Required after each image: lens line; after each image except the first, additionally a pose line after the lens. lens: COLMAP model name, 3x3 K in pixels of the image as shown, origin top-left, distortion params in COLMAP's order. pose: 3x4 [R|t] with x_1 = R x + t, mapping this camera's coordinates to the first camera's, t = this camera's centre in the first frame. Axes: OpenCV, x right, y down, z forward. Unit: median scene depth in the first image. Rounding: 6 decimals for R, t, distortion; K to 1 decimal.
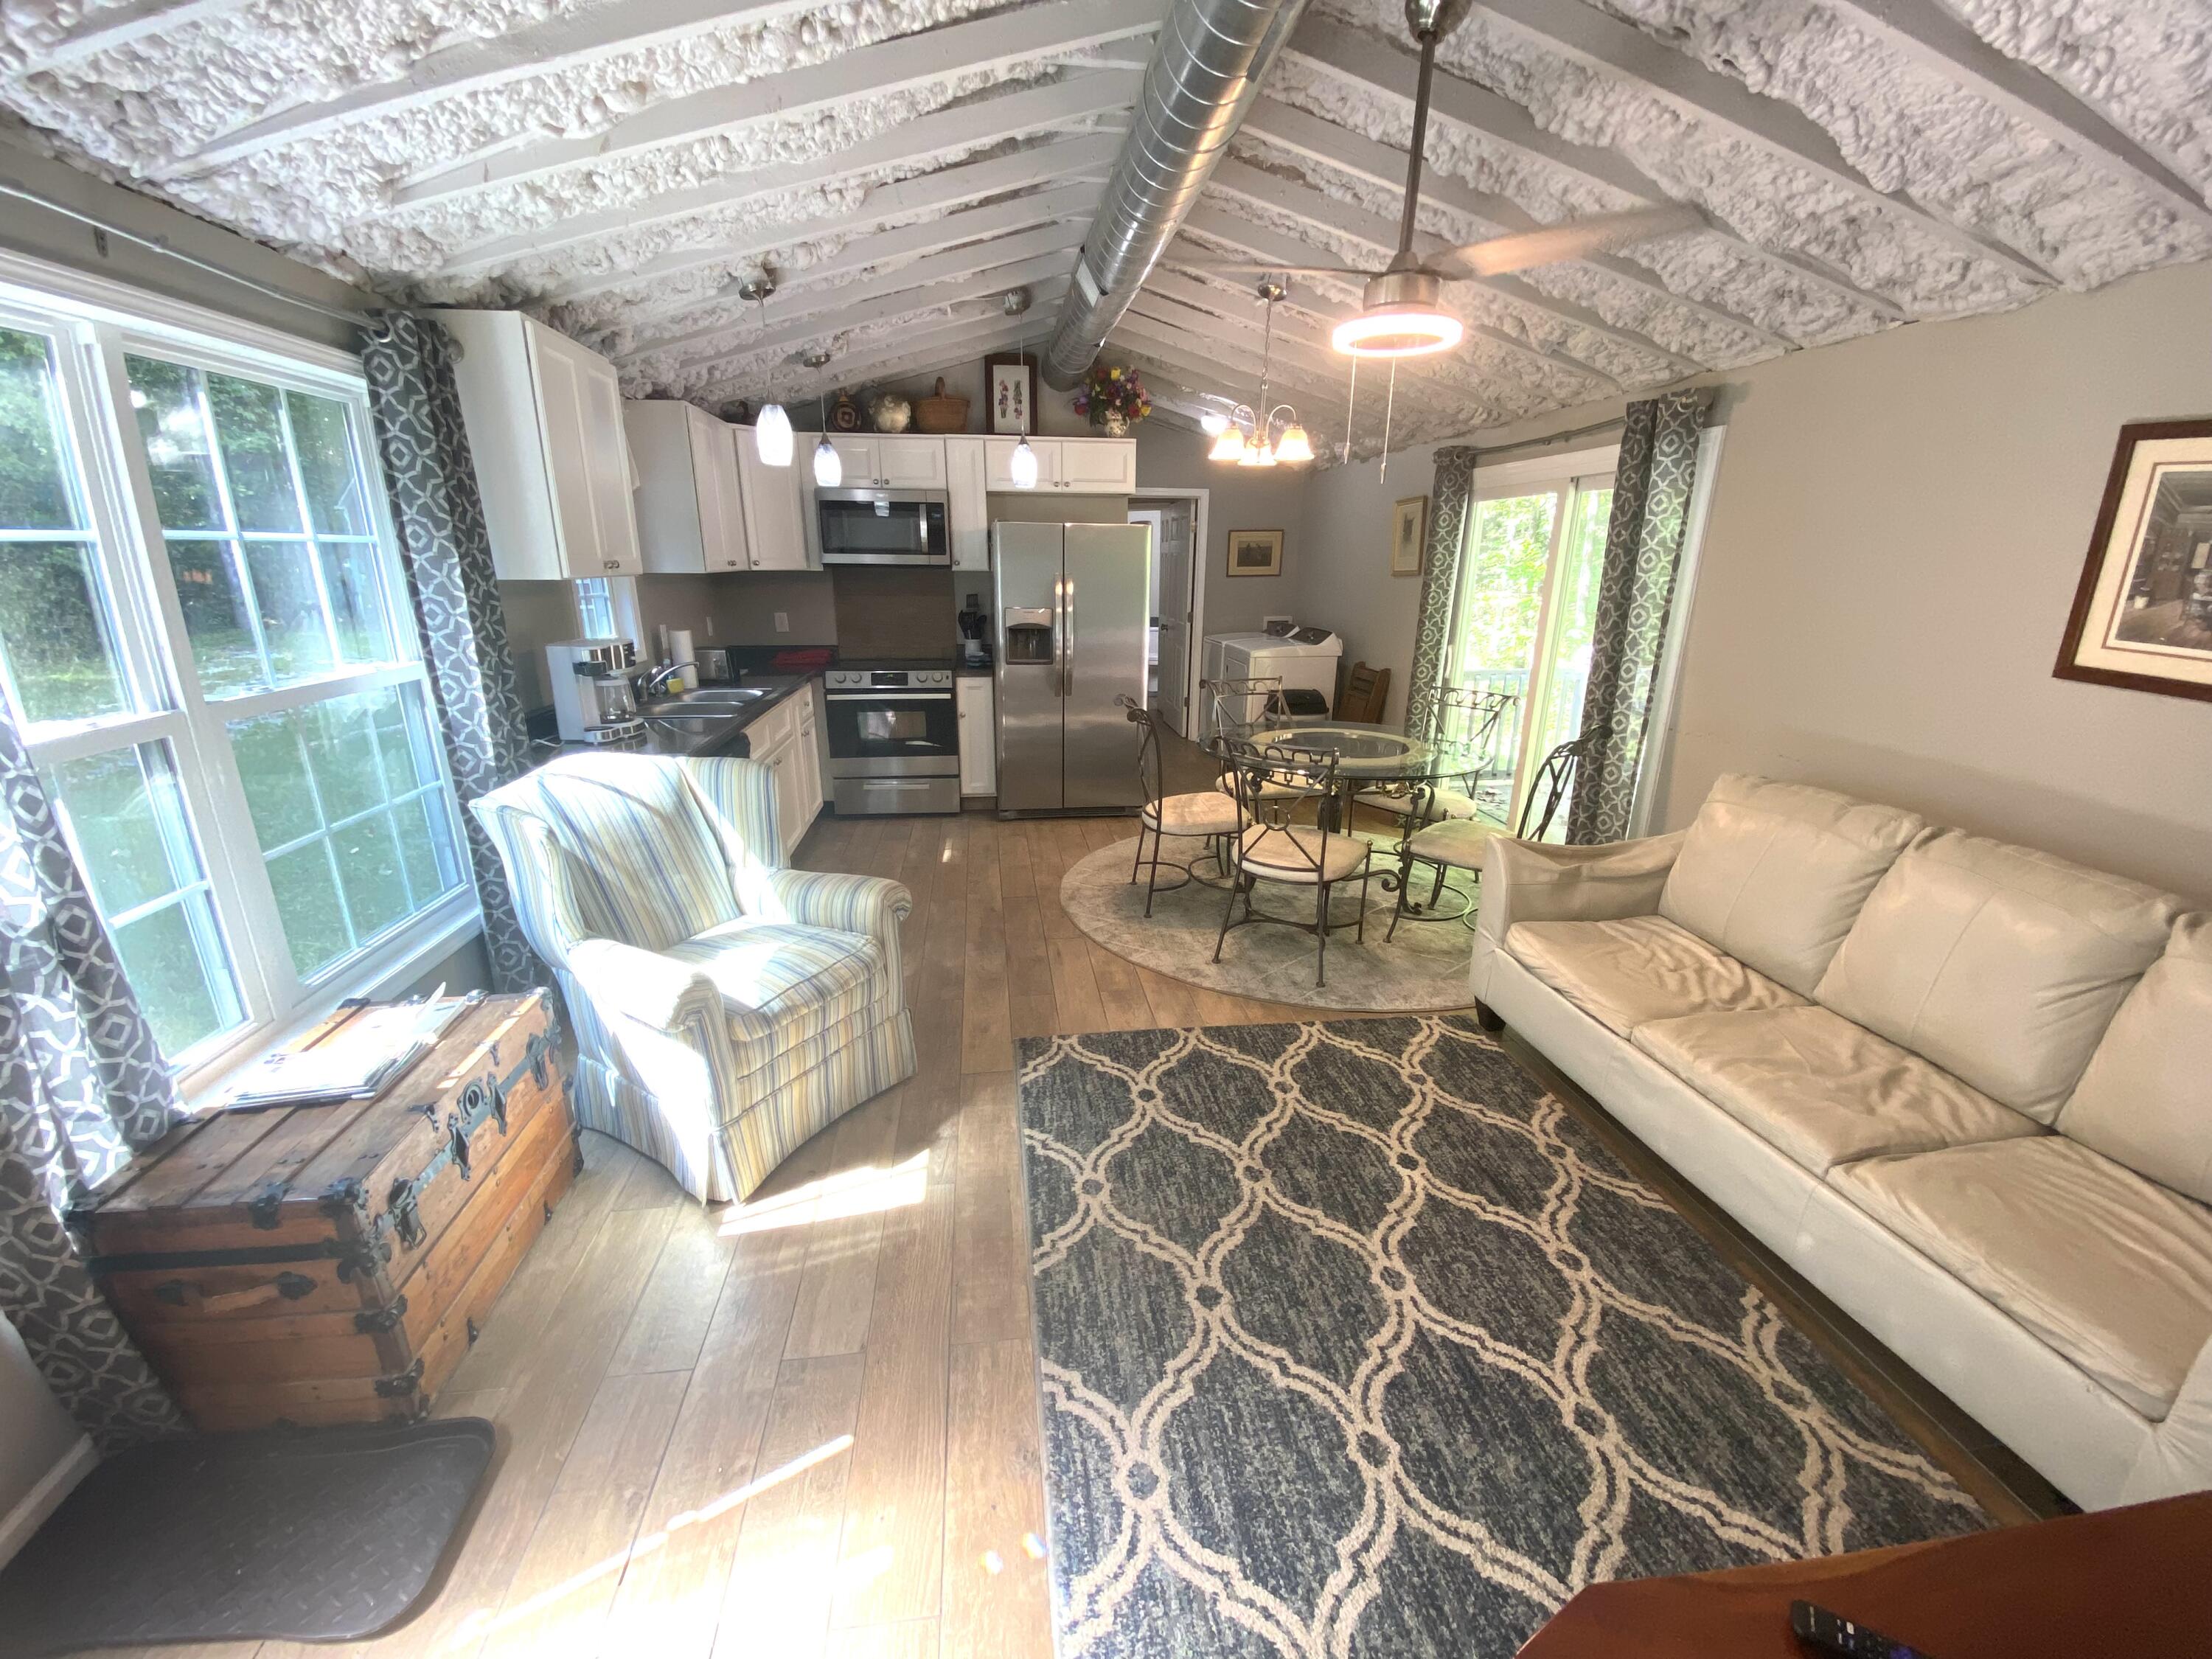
lens RADIAL K [[901.2, 0, 1102.9], [0, 901.2, 835.3], [0, 0, 1]] dist [0.015927, -0.017436]
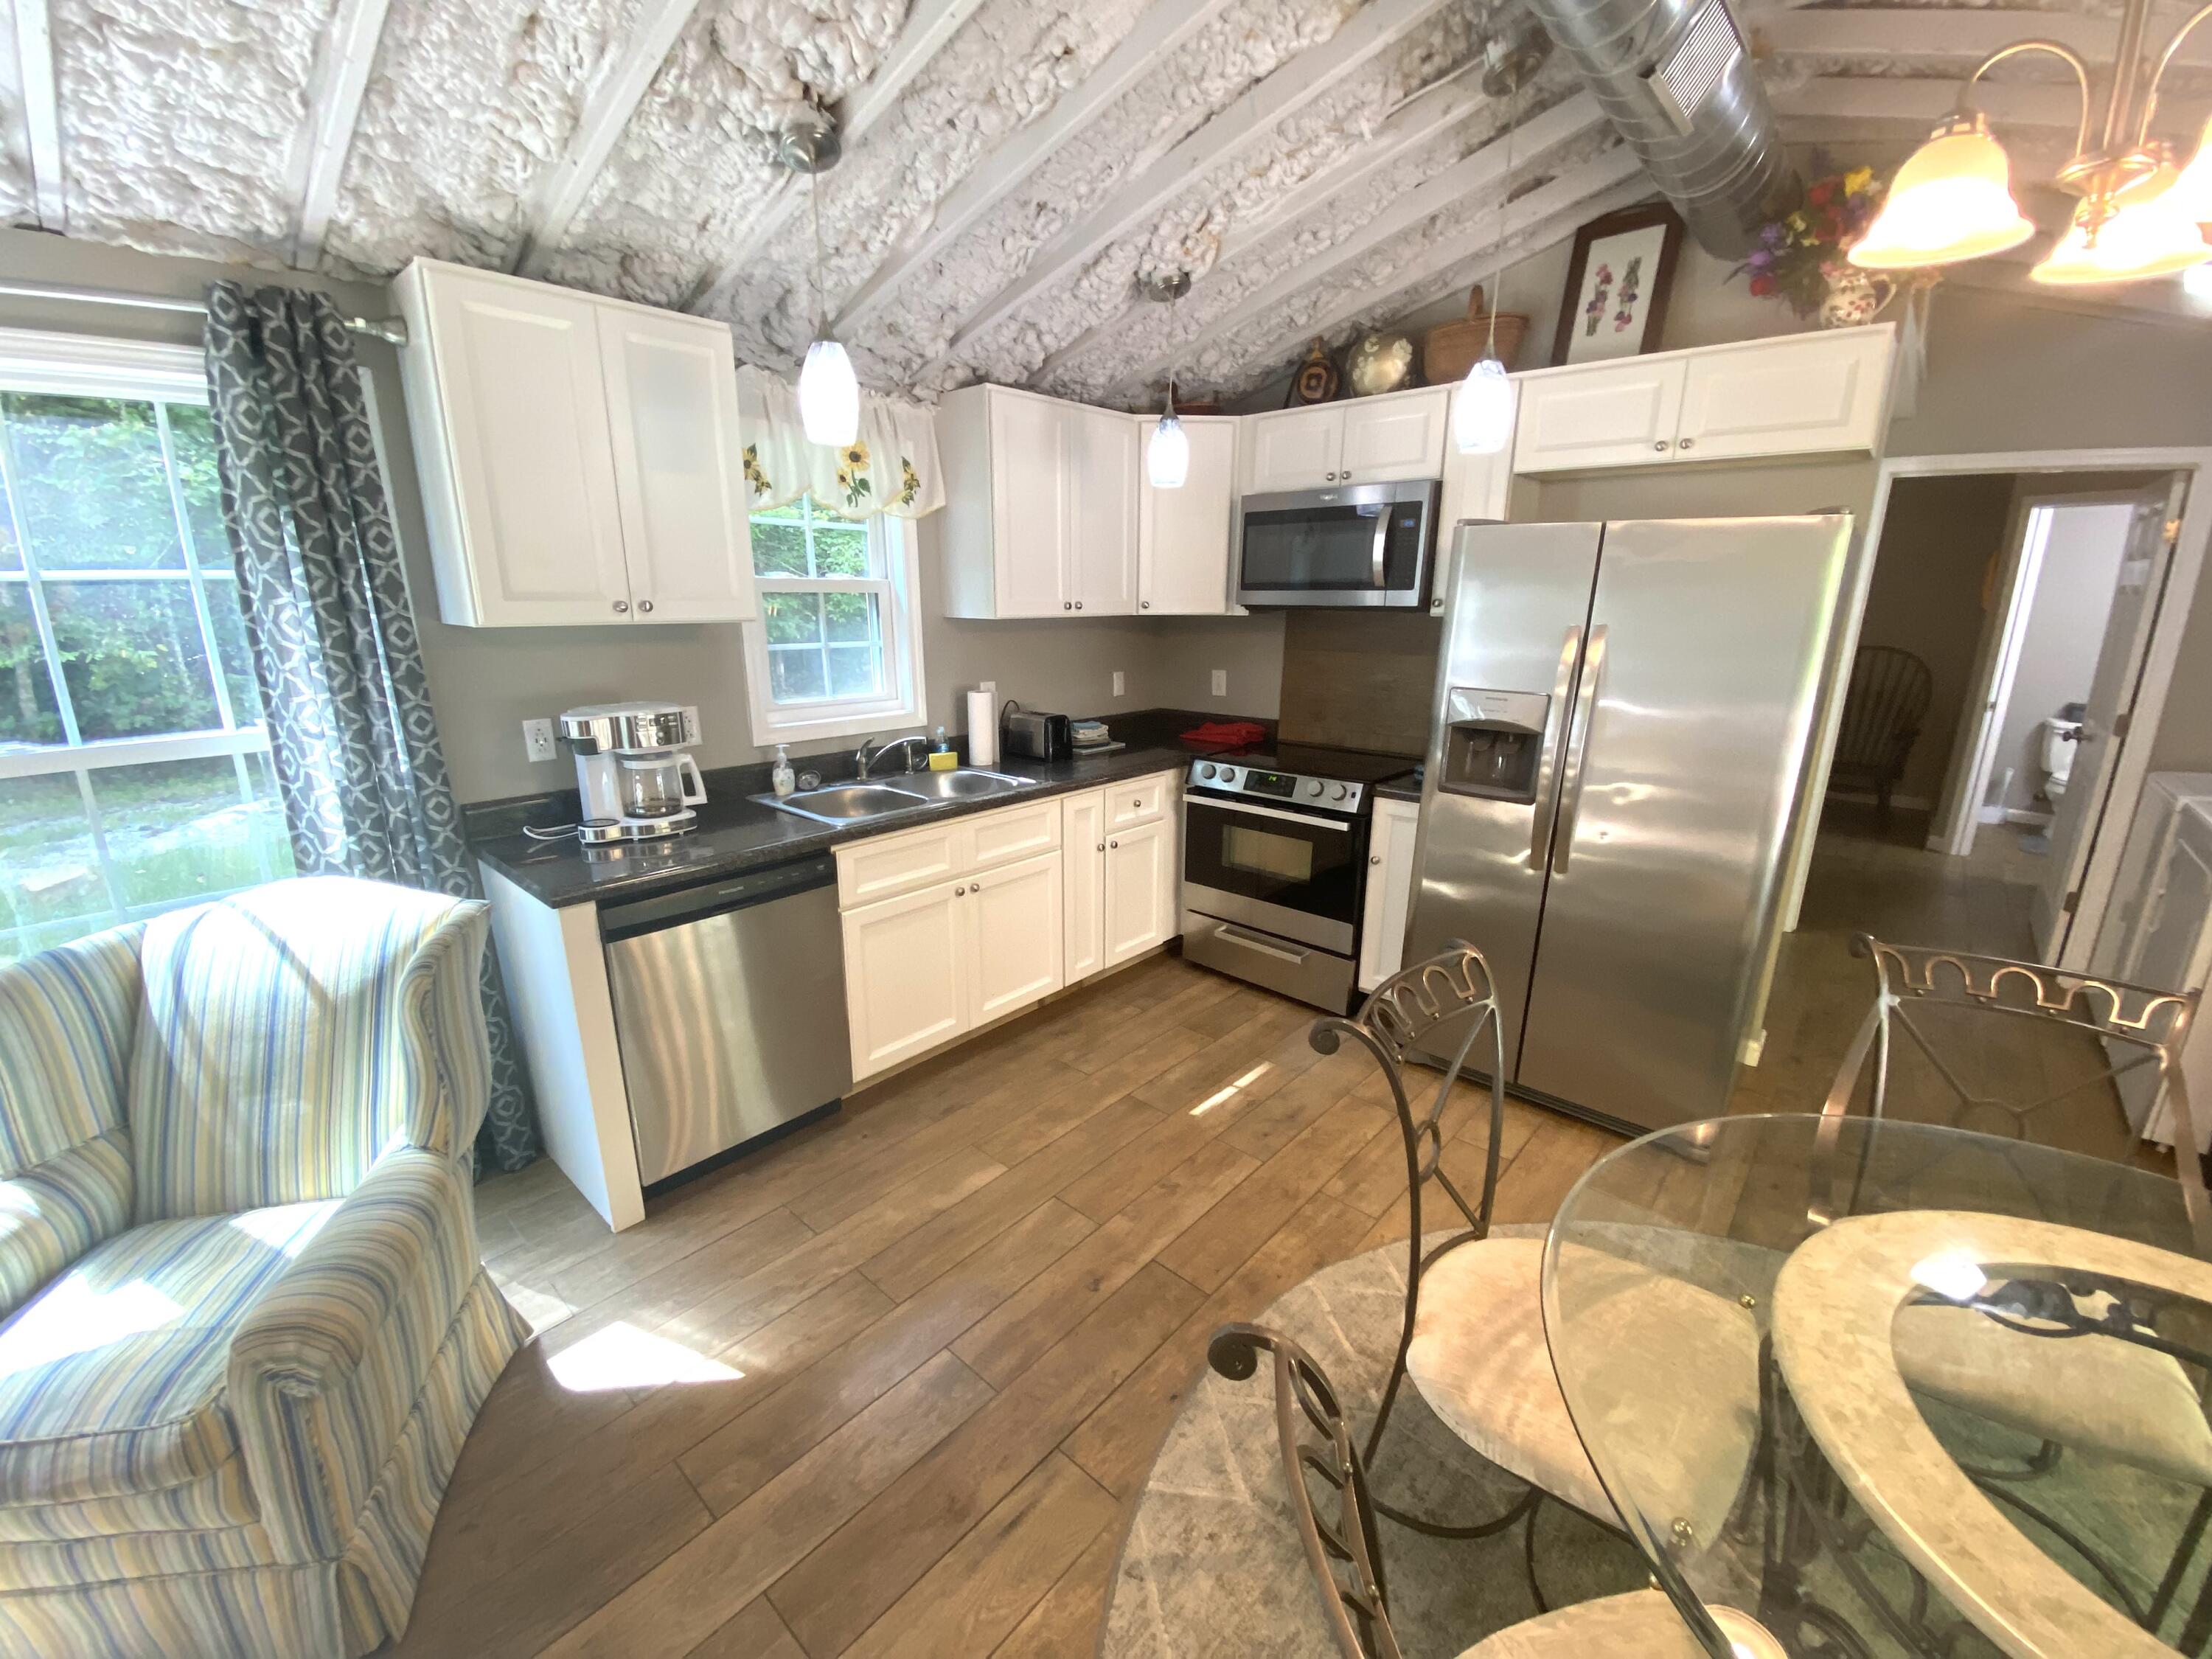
lens RADIAL K [[895.6, 0, 1094.0], [0, 895.6, 827.2], [0, 0, 1]] dist [0.020610, -0.018787]
pose [[0.644522, 0.189190, -0.740809, 0.334430], [-0.222759, 0.973334, 0.054767, -0.320409], [0.731416, 0.129723, 0.669479, 1.044372]]
